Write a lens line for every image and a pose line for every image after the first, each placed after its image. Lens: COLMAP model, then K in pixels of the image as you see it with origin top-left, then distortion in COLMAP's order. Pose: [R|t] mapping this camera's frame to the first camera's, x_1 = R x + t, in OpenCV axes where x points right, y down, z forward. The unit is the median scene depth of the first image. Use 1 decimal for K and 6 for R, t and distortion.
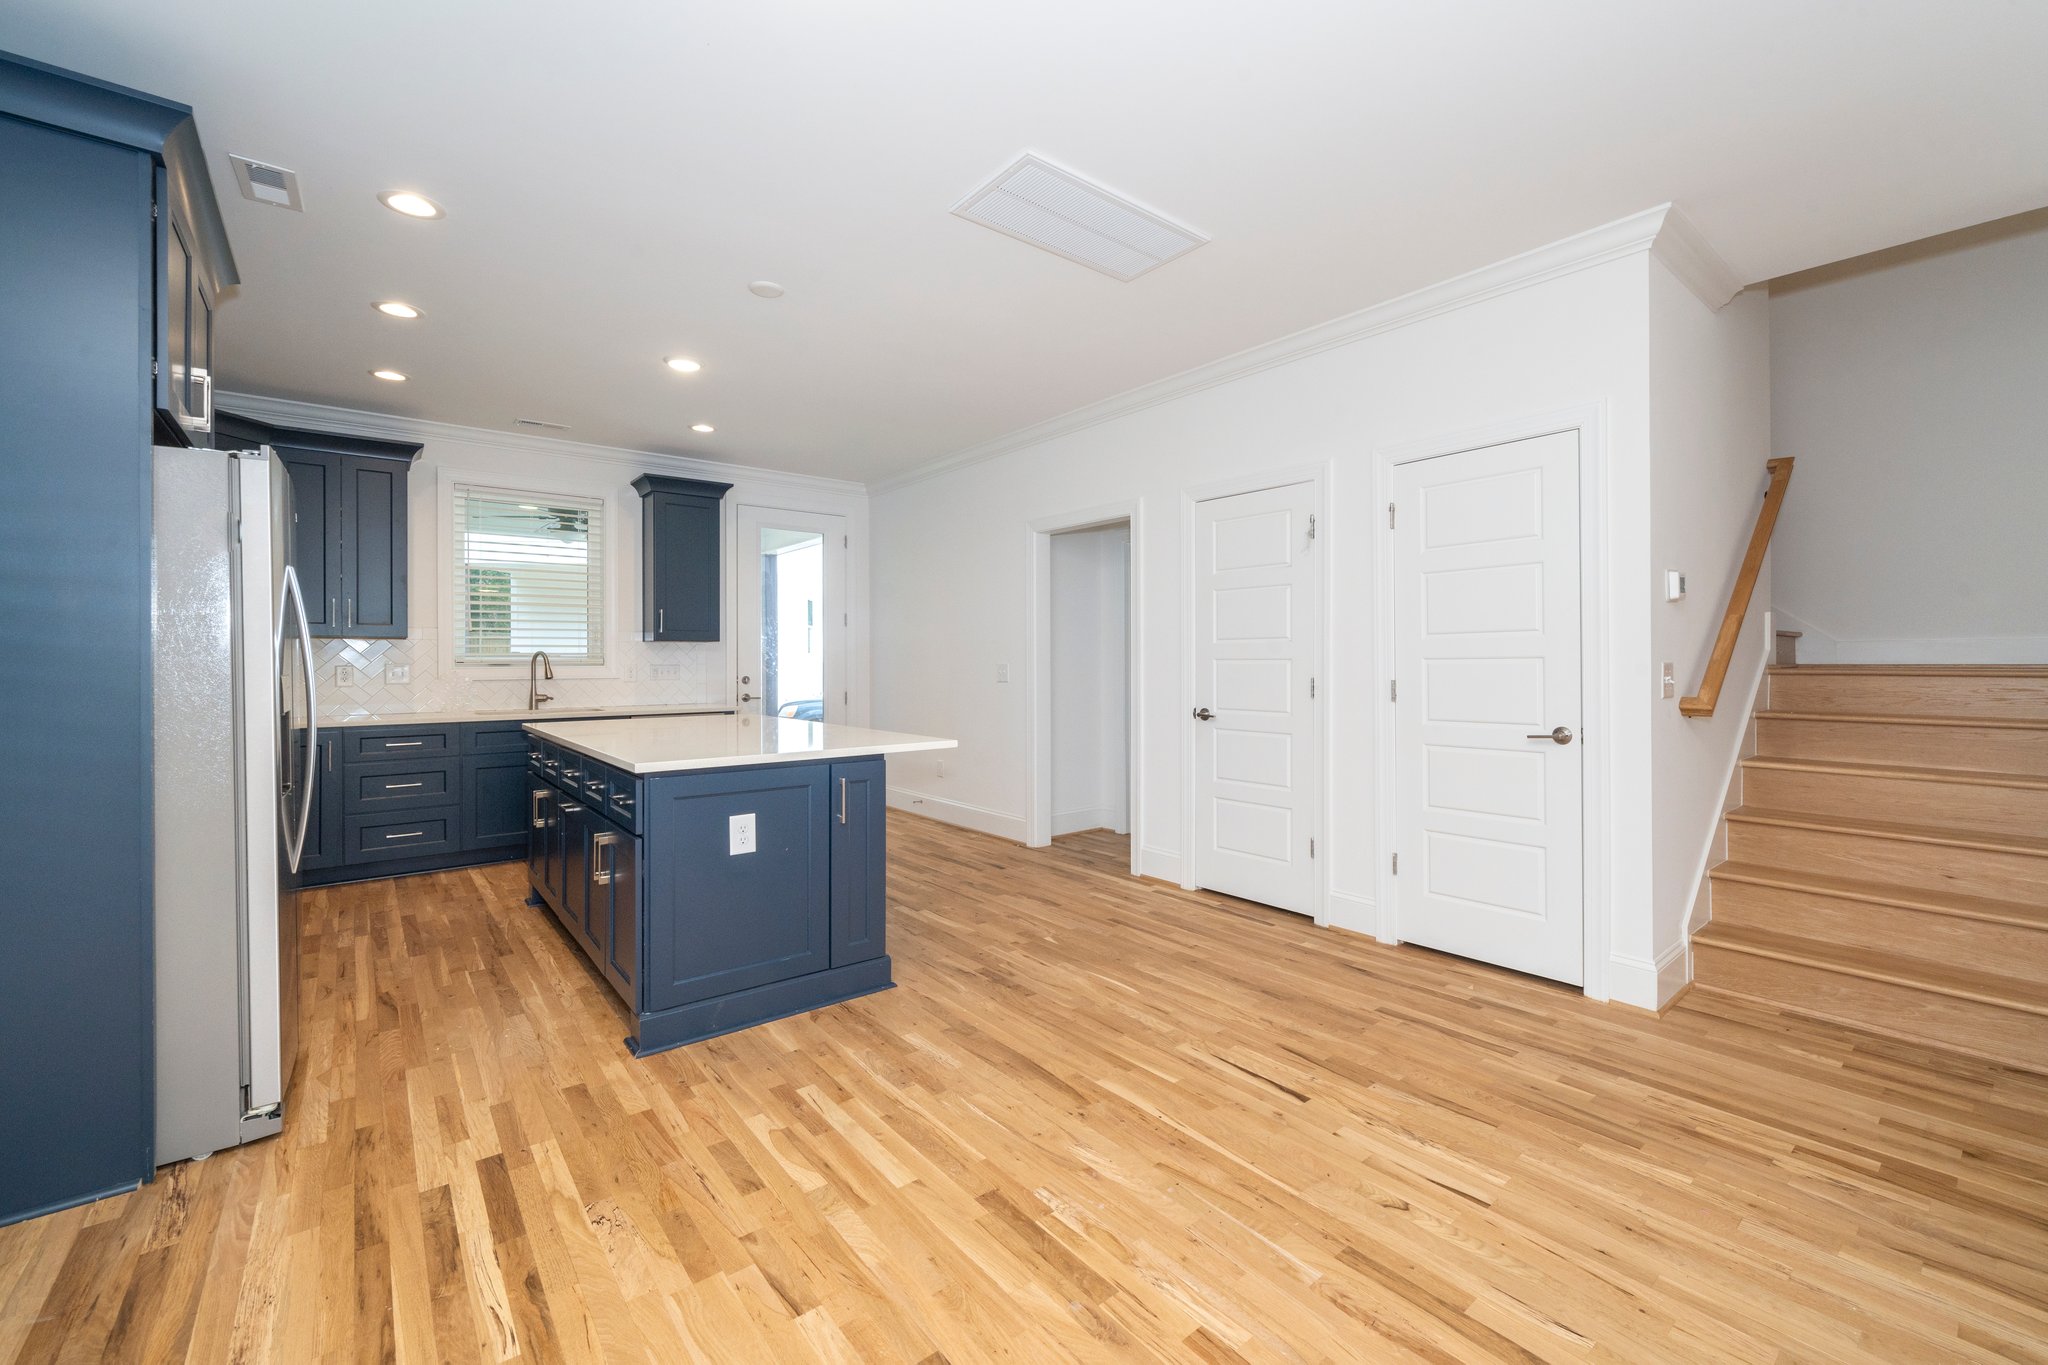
lens RADIAL K [[828.0, 0, 1035.5], [0, 828.0, 666.4], [0, 0, 1]] dist [0.001231, -0.000606]
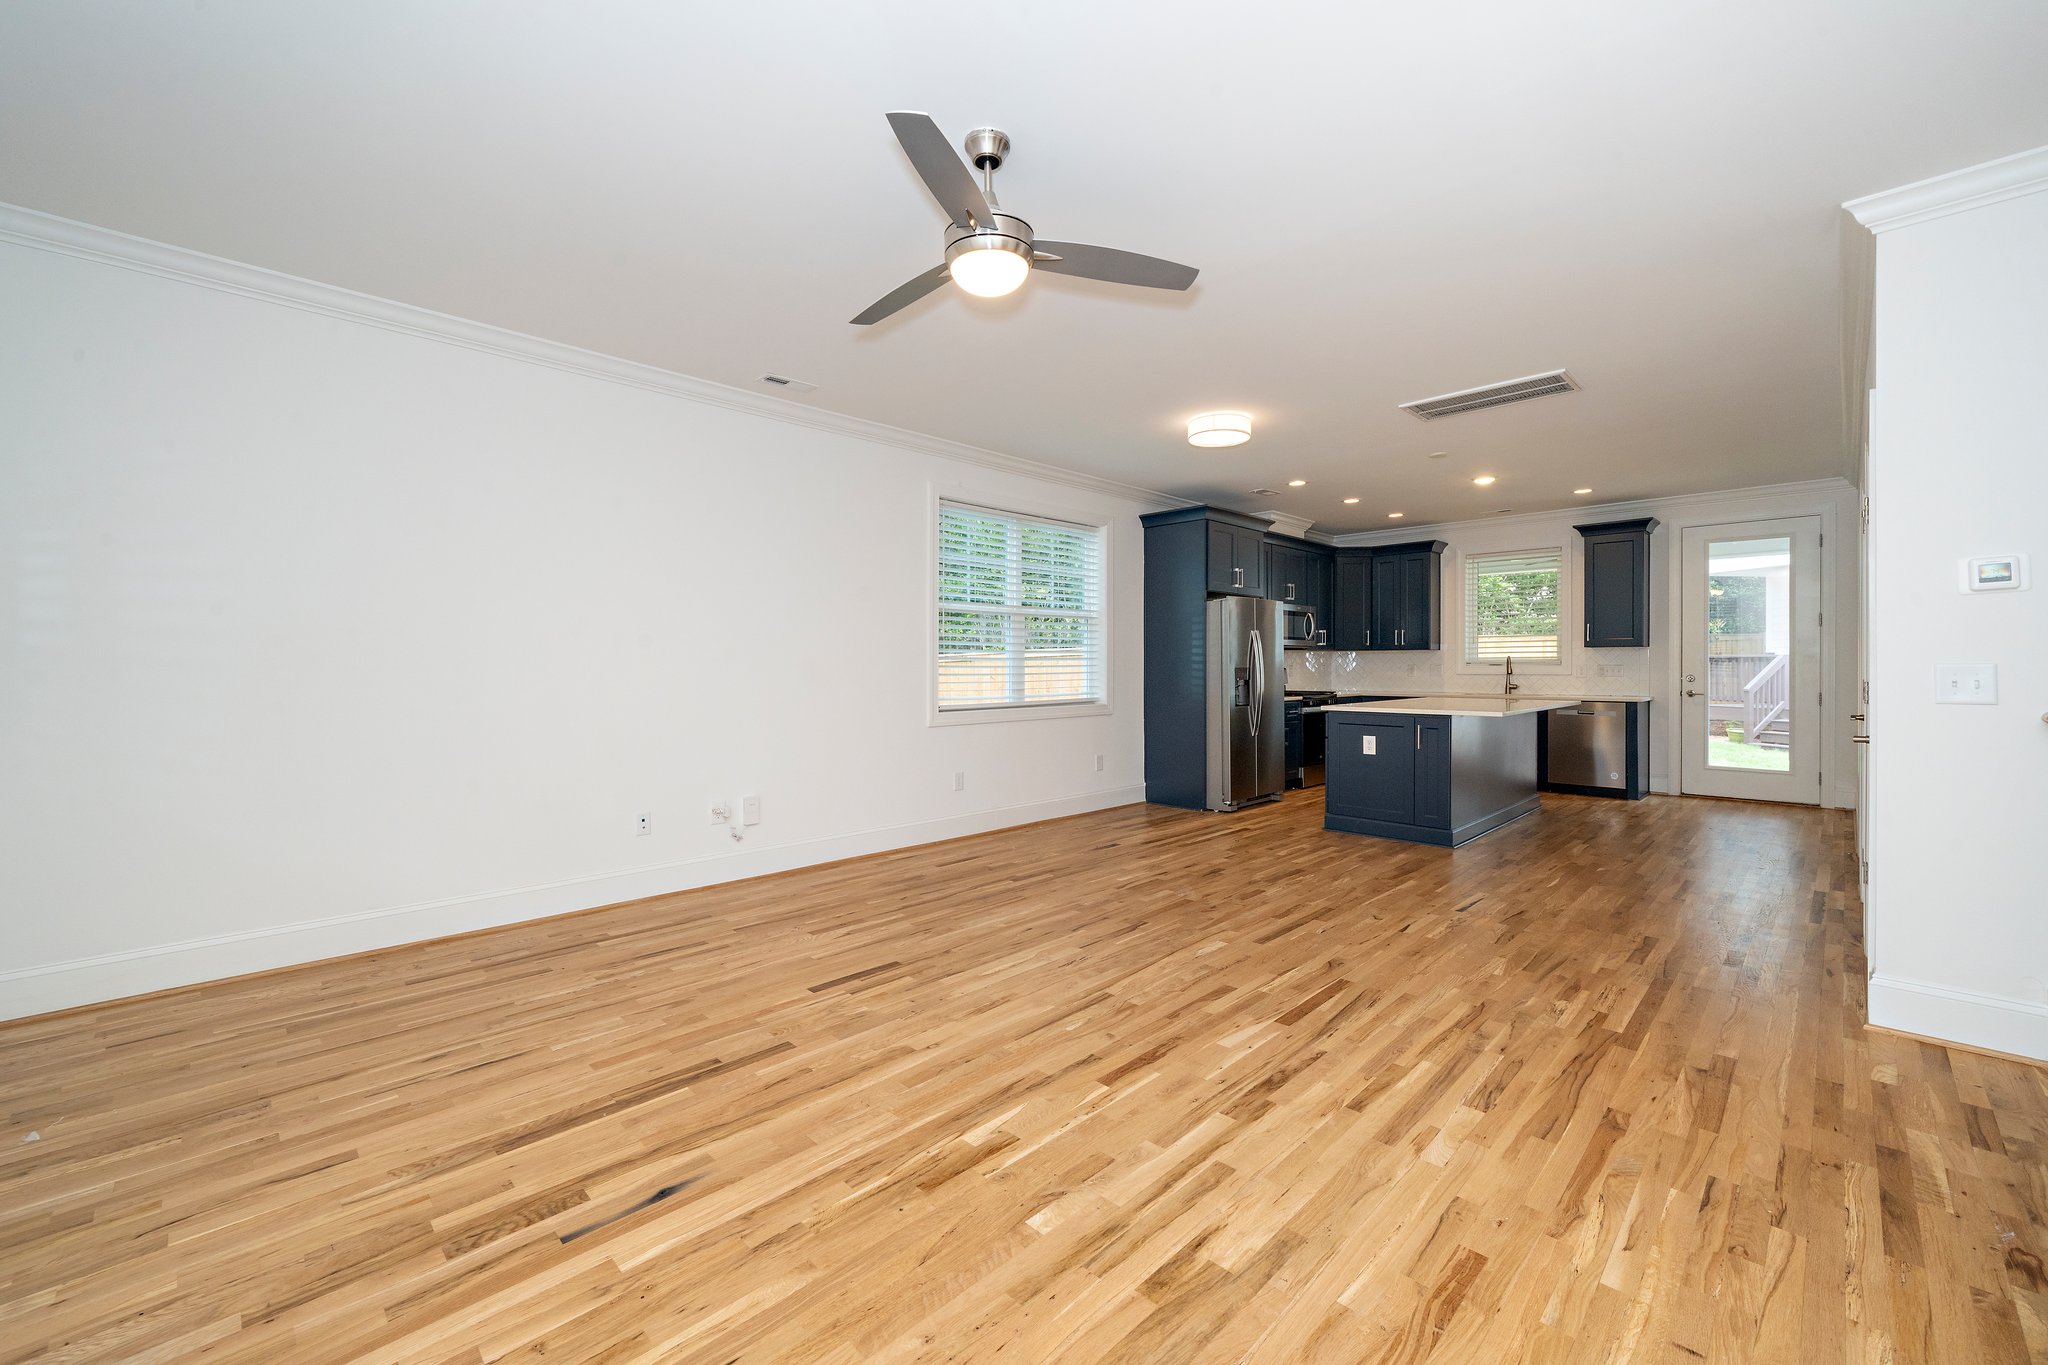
lens RADIAL K [[828.0, 0, 1005.2], [0, 828.0, 669.6], [0, 0, 1]] dist [0.001231, -0.000606]
pose [[0.079011, 0.007226, -0.996848, 2.072983], [-0.001198, 0.999974, 0.007154, -0.005359], [0.996873, 0.000629, 0.079018, -0.107137]]
